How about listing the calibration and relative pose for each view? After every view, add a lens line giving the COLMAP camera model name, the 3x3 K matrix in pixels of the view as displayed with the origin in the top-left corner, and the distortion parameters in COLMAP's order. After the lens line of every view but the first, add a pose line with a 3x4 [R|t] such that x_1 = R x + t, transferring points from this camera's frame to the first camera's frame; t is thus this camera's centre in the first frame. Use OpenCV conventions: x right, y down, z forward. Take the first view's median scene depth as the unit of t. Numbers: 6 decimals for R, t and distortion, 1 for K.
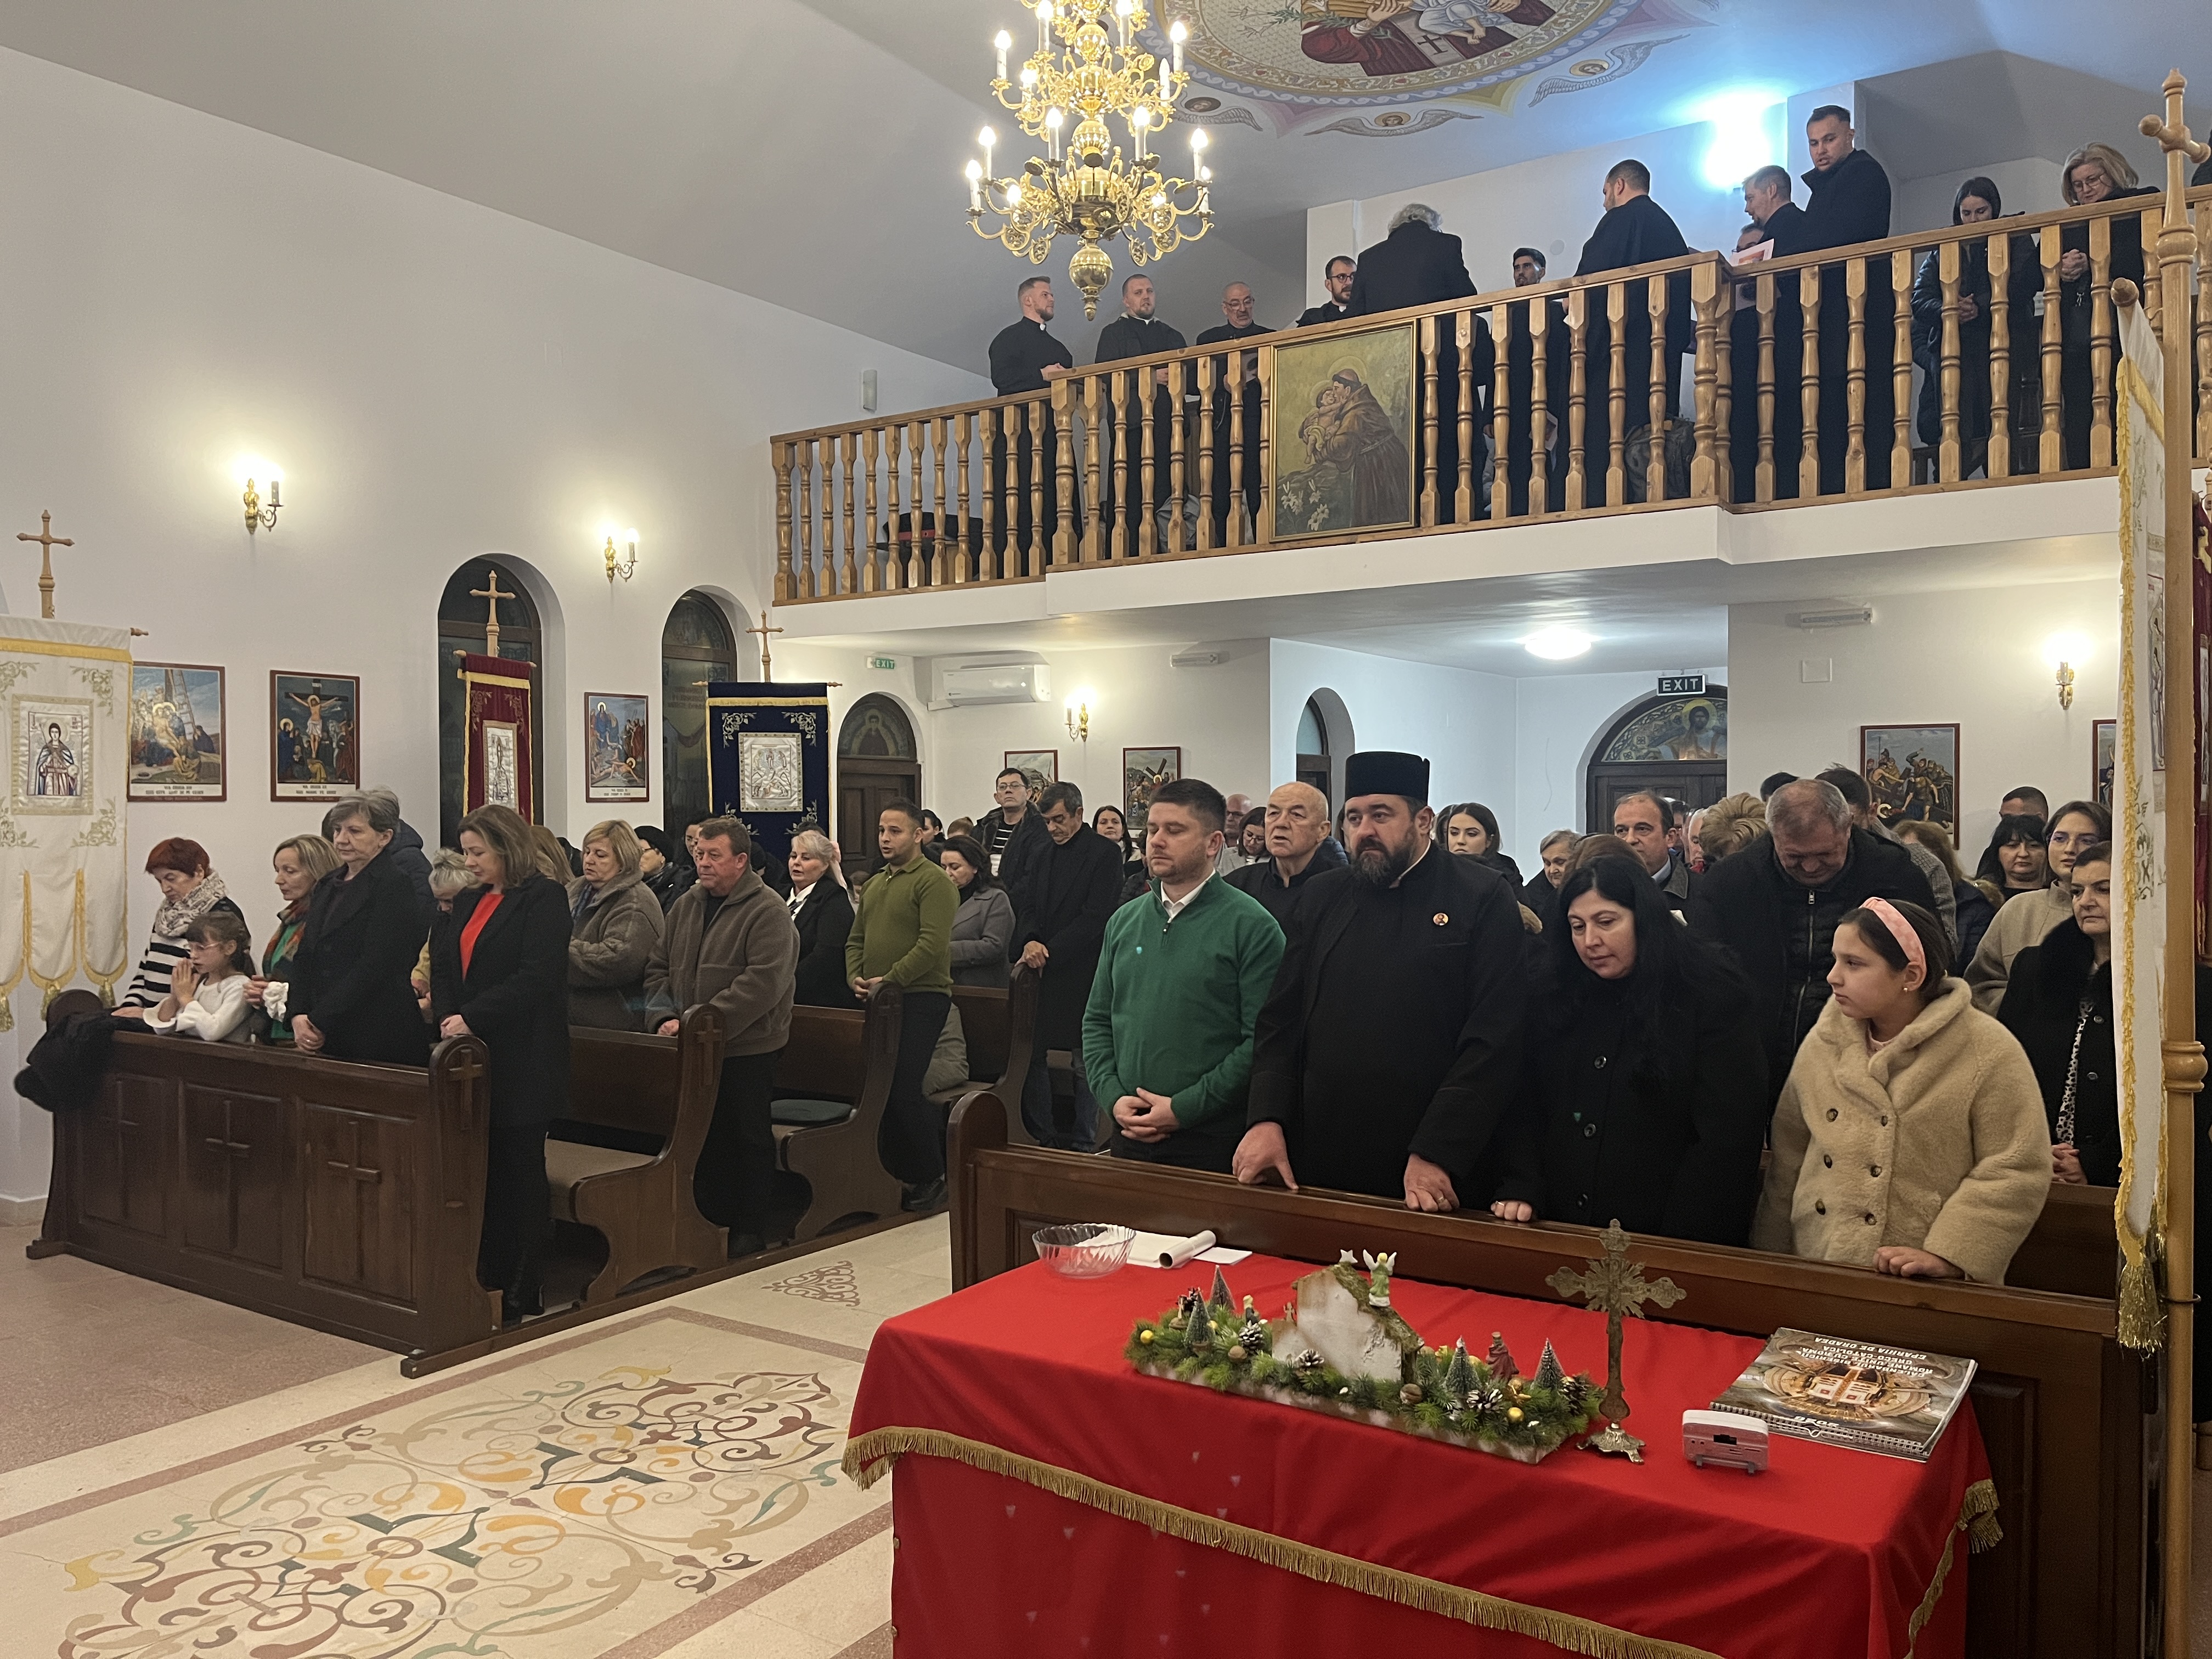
lens RADIAL K [[1676.7, 0, 1099.7], [0, 1676.7, 836.9], [0, 0, 1]] dist [0.059523, -0.076423]
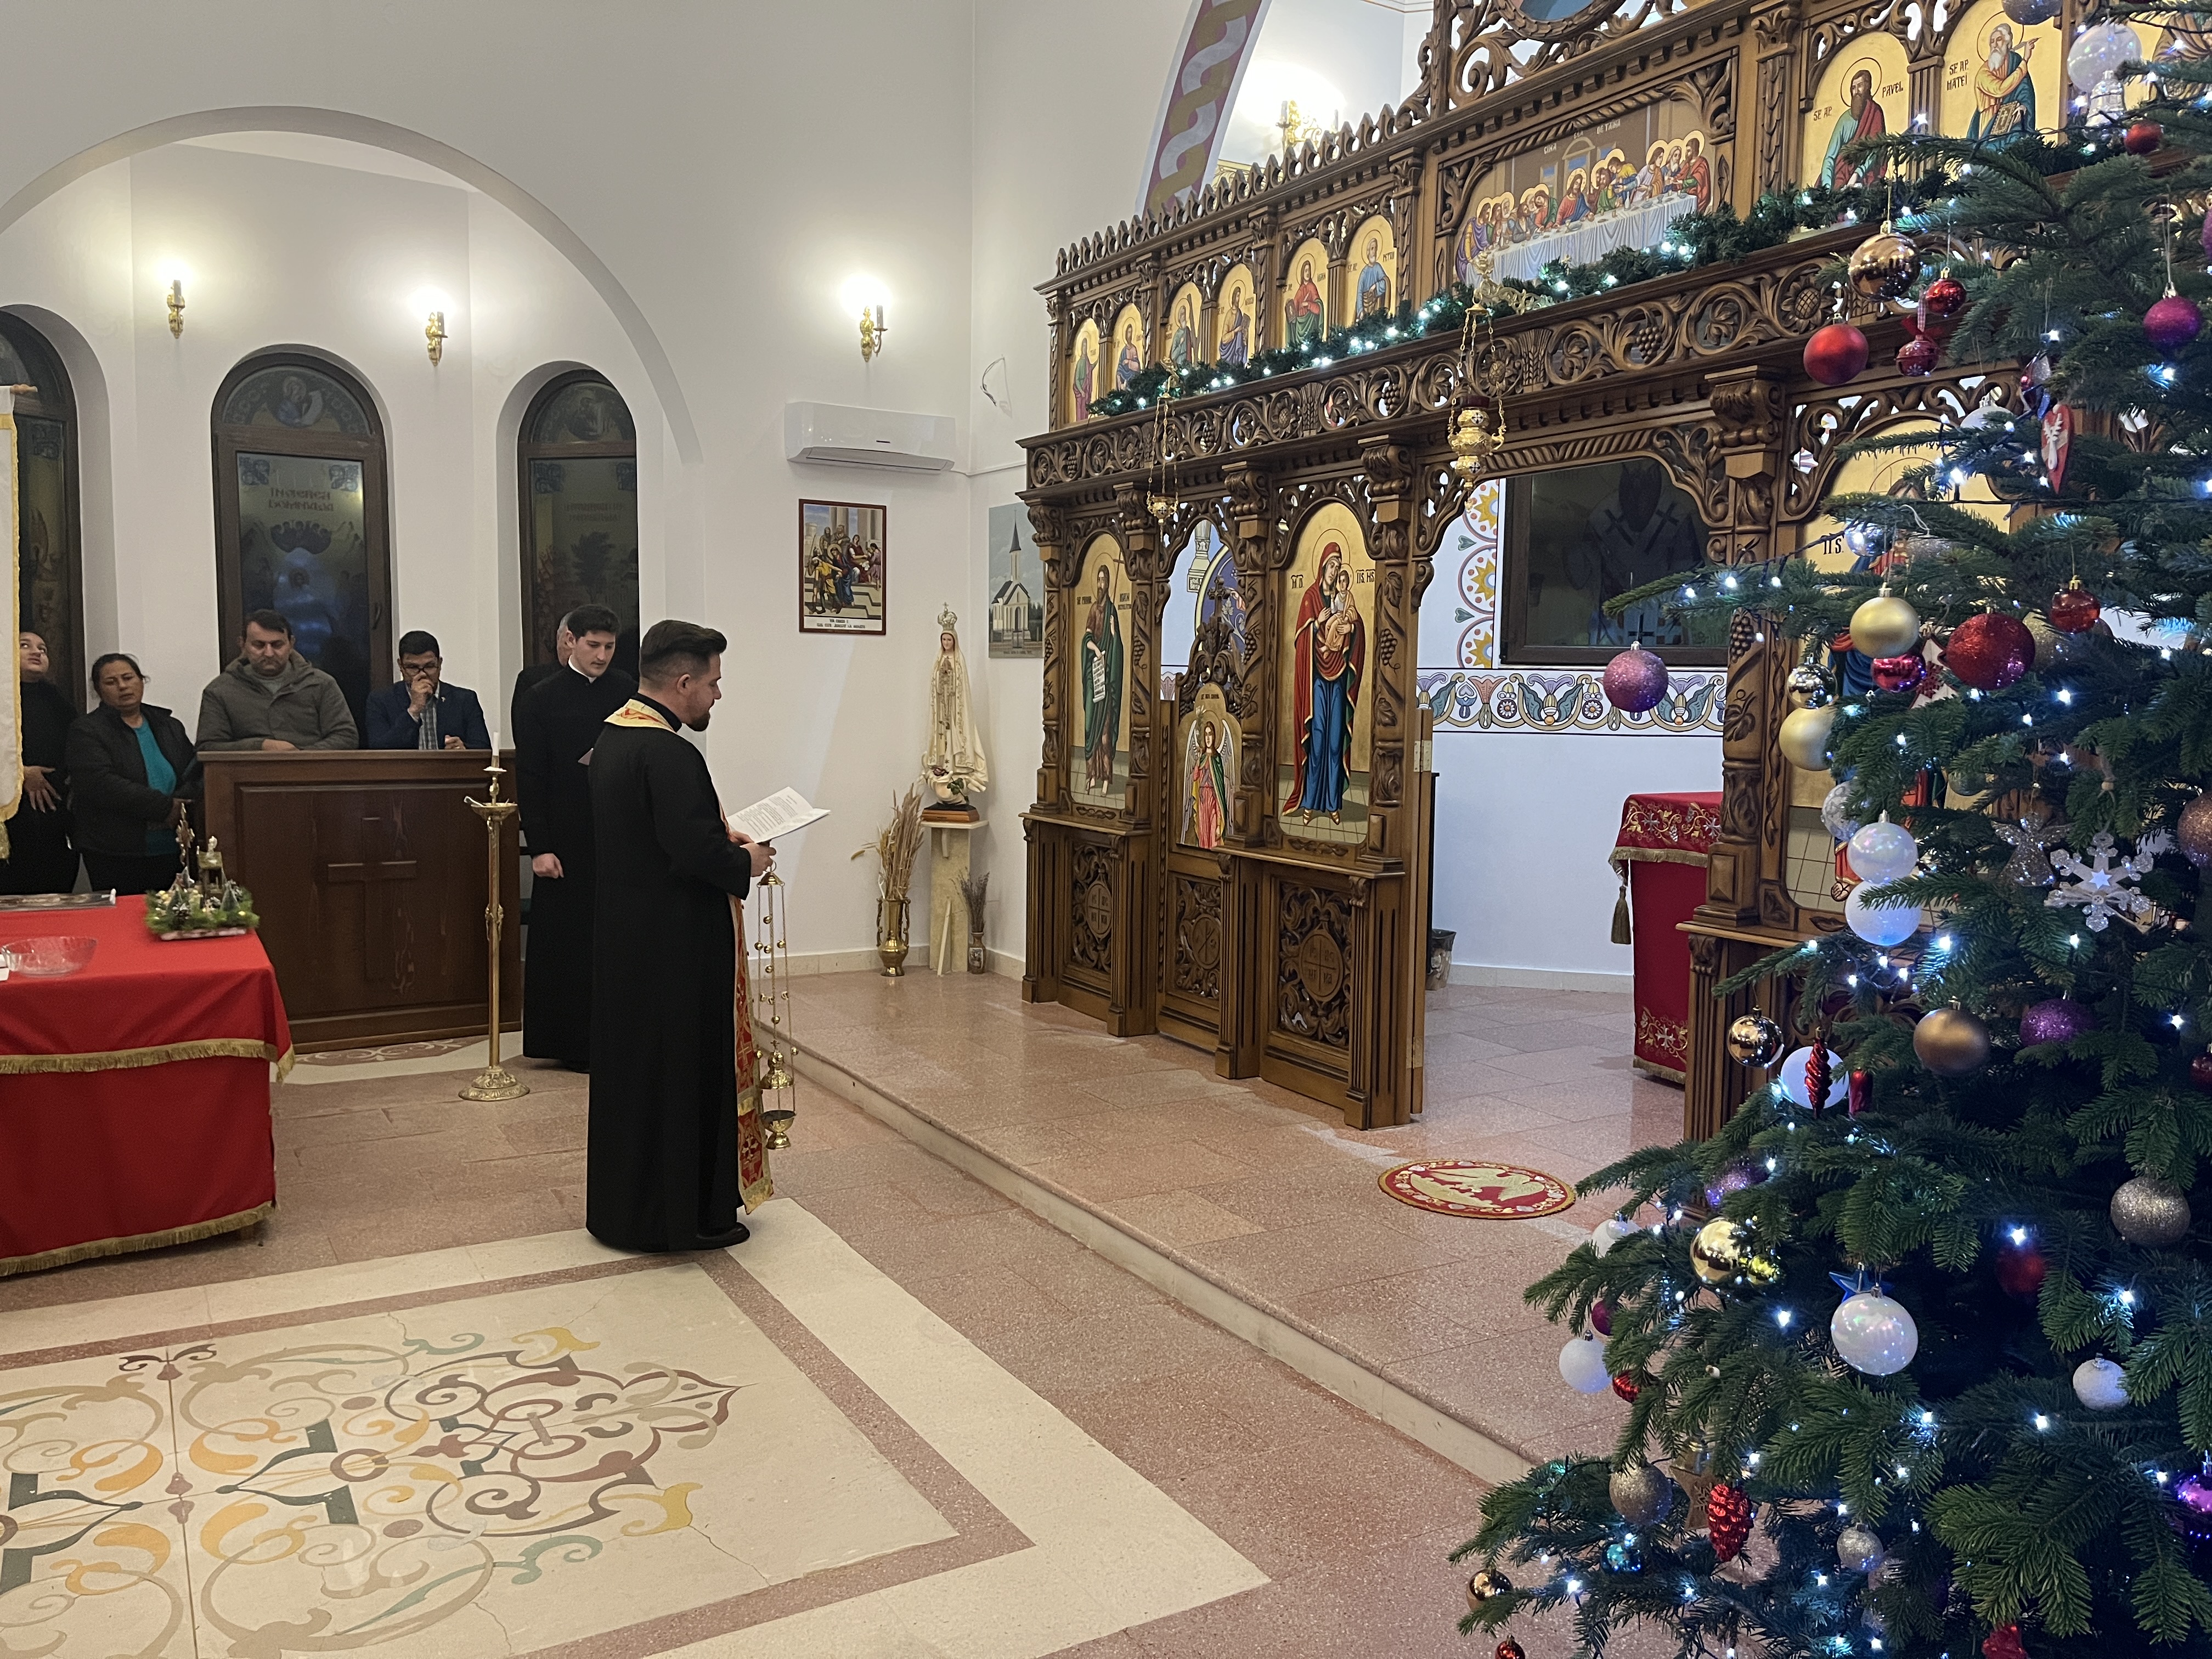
lens RADIAL K [[1679.5, 0, 1116.7], [0, 1679.5, 835.6], [0, 0, 1]] dist [0.069069, -0.102602]
pose [[-0.906829, -0.045118, 0.419078, -0.925565], [-0.000261, 0.994315, 0.106483, 0.016686], [-0.421500, 0.096452, -0.901685, 1.329628]]
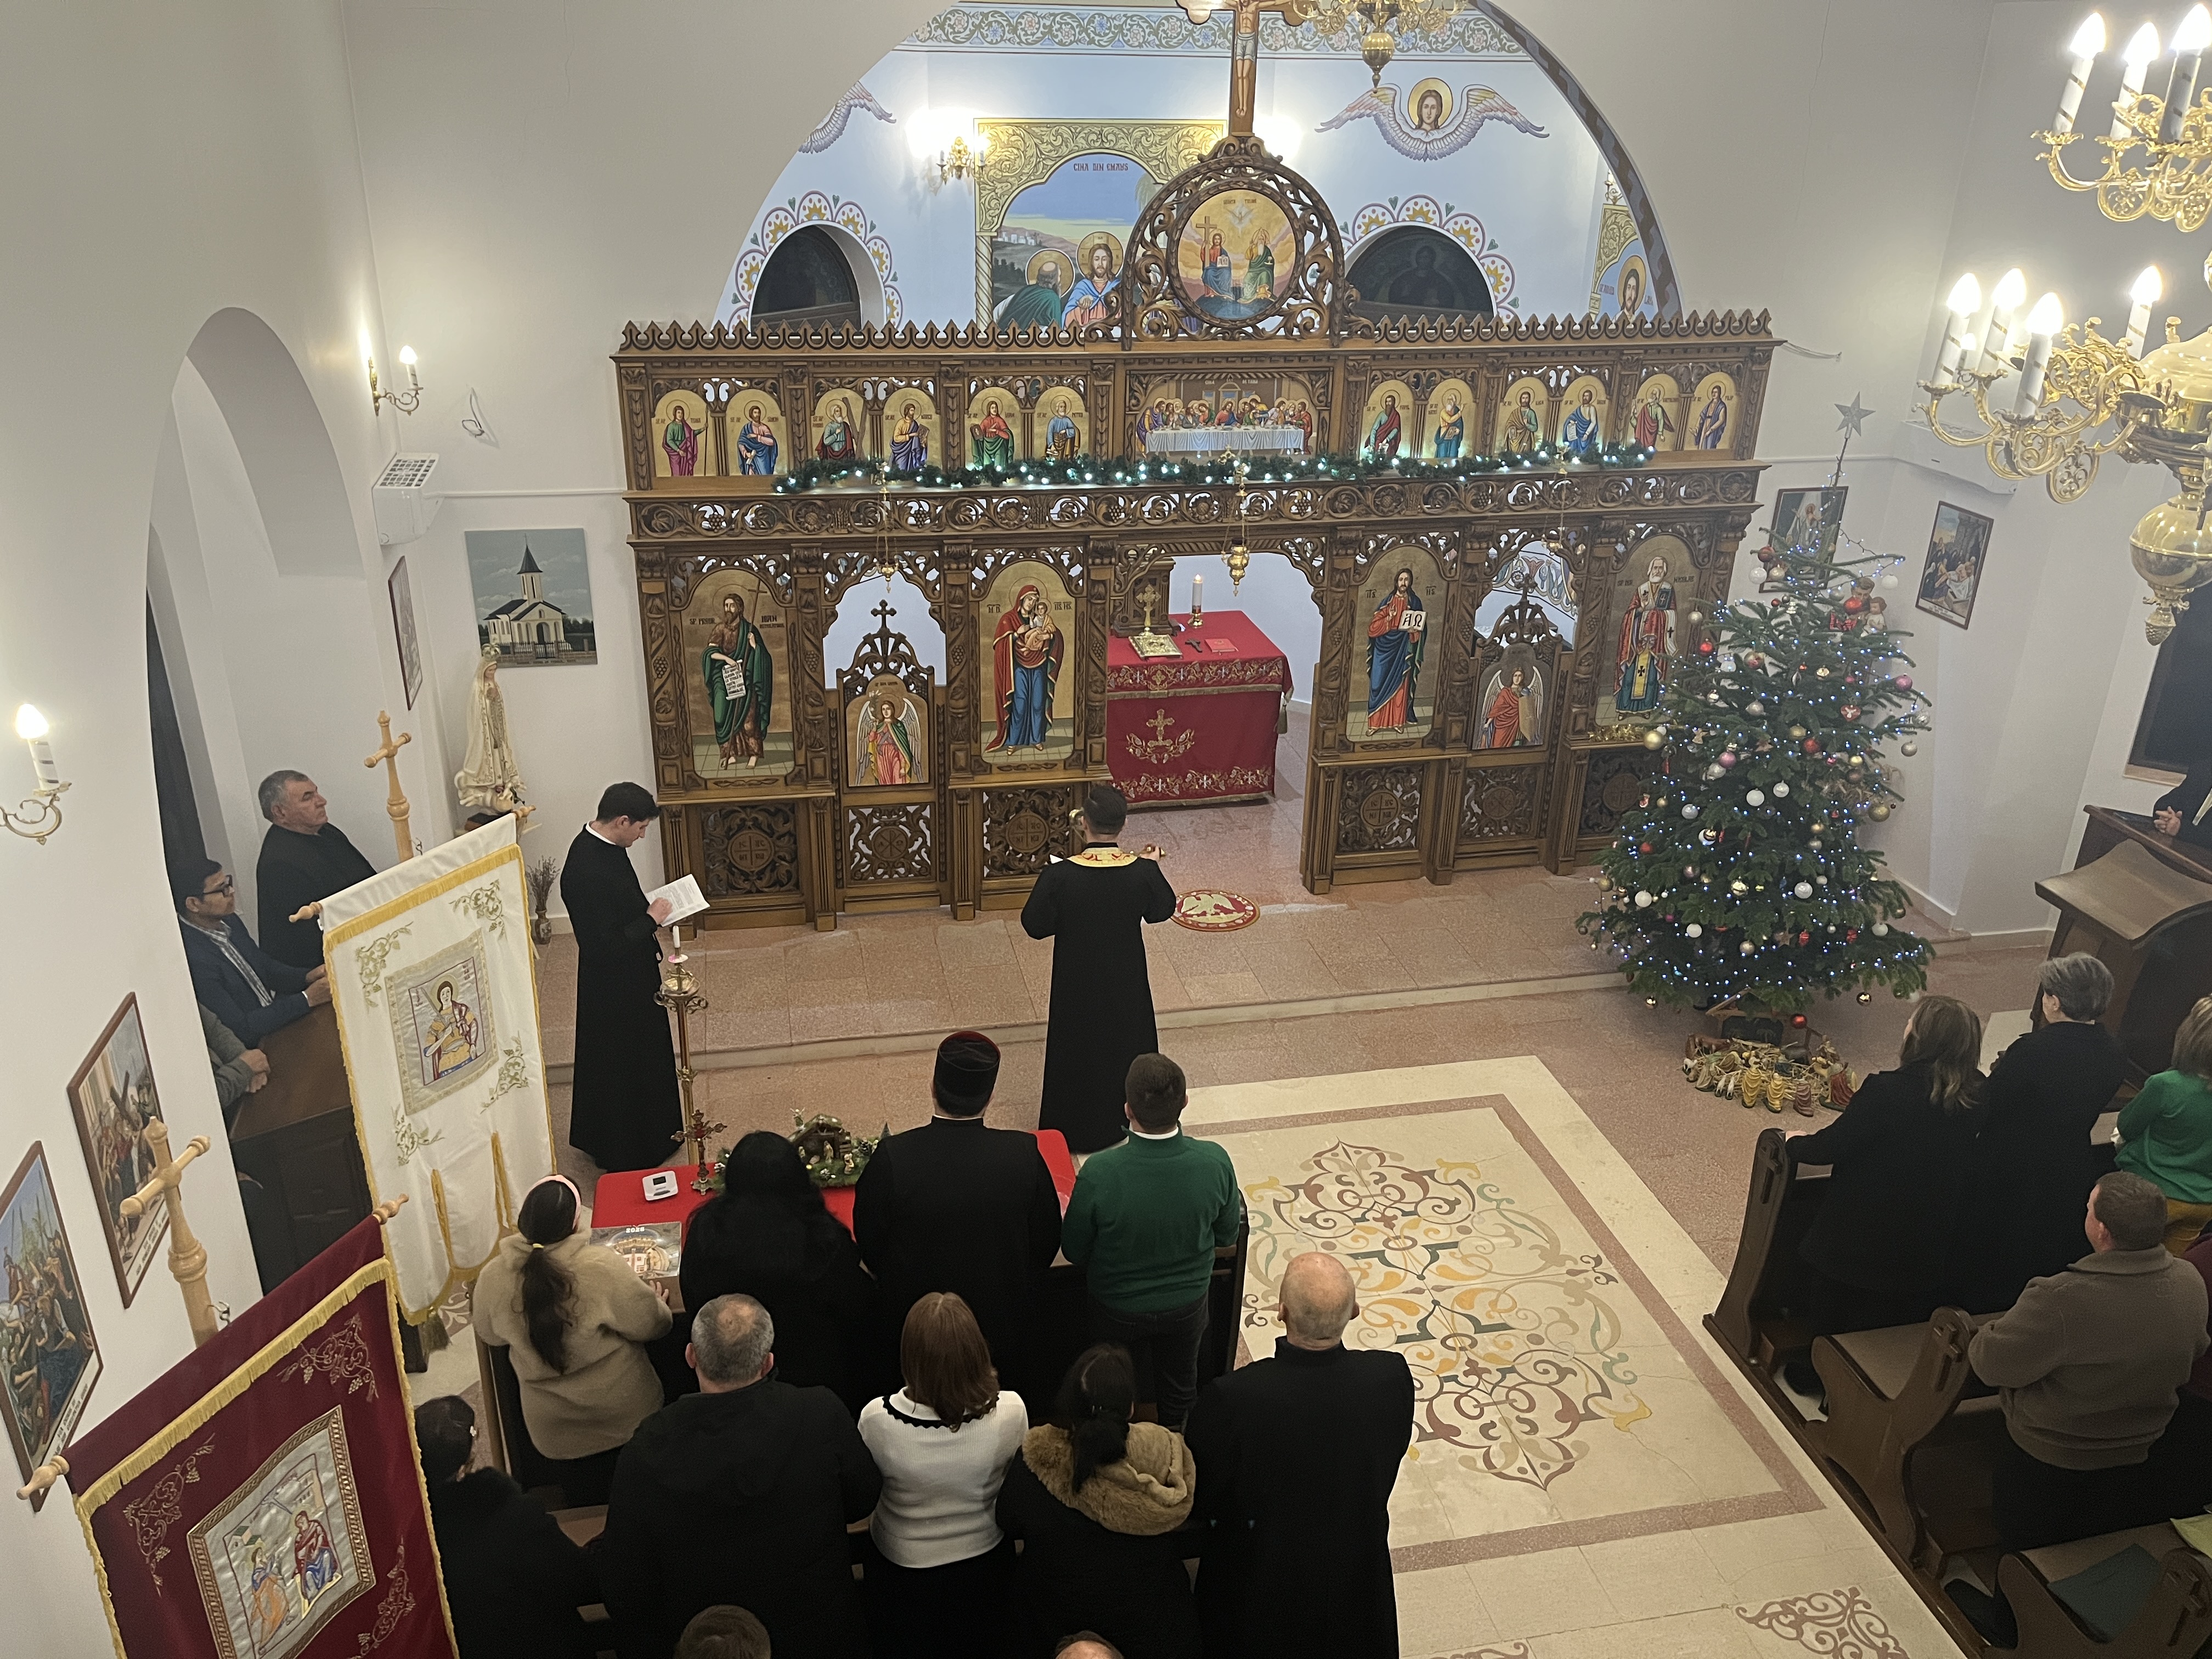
lens RADIAL K [[1676.7, 0, 1099.7], [0, 1676.7, 836.9], [0, 0, 1]] dist [0.059523, -0.076423]
pose [[-0.691802, 0.287519, -0.662377, 0.736900], [-0.029035, 0.905490, 0.423372, -0.612592], [0.721504, 0.312122, -0.618072, 1.476458]]
